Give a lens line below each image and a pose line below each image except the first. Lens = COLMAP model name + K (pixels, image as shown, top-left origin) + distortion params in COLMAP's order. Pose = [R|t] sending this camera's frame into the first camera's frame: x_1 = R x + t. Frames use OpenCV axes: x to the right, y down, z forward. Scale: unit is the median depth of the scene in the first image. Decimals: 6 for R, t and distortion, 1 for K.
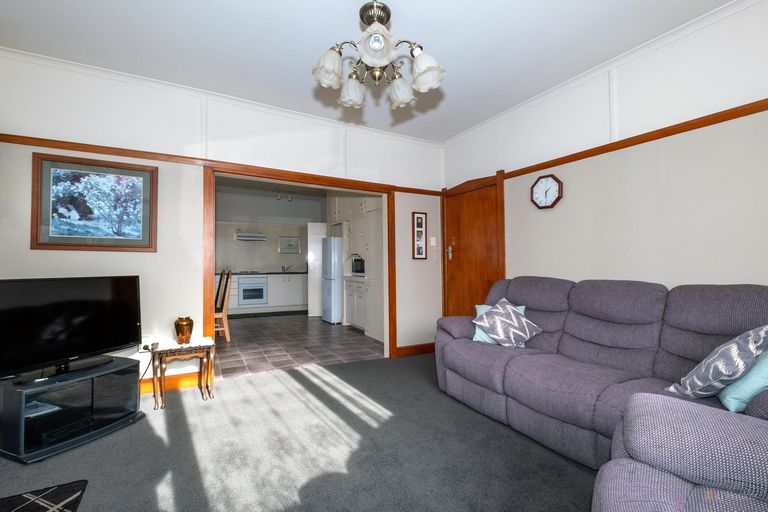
lens RADIAL K [[330.4, 0, 384.0], [0, 330.4, 256.0], [0, 0, 1]] dist [0.000211, 0.000022]
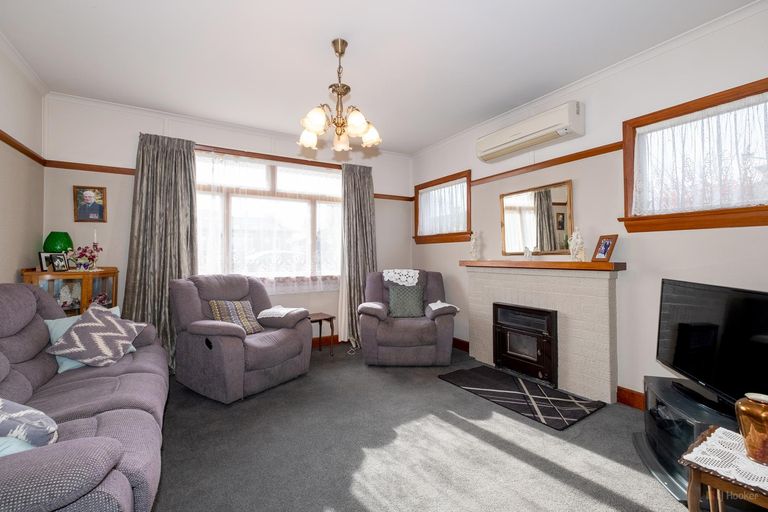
lens RADIAL K [[330.4, 0, 384.0], [0, 330.4, 256.0], [0, 0, 1]] dist [0.000211, 0.000022]
pose [[-0.999465, -0.002662, -0.032586, -0.141248], [-0.002291, 0.999932, -0.011438, 0.001239], [0.032615, -0.011357, -0.999403, 2.084486]]
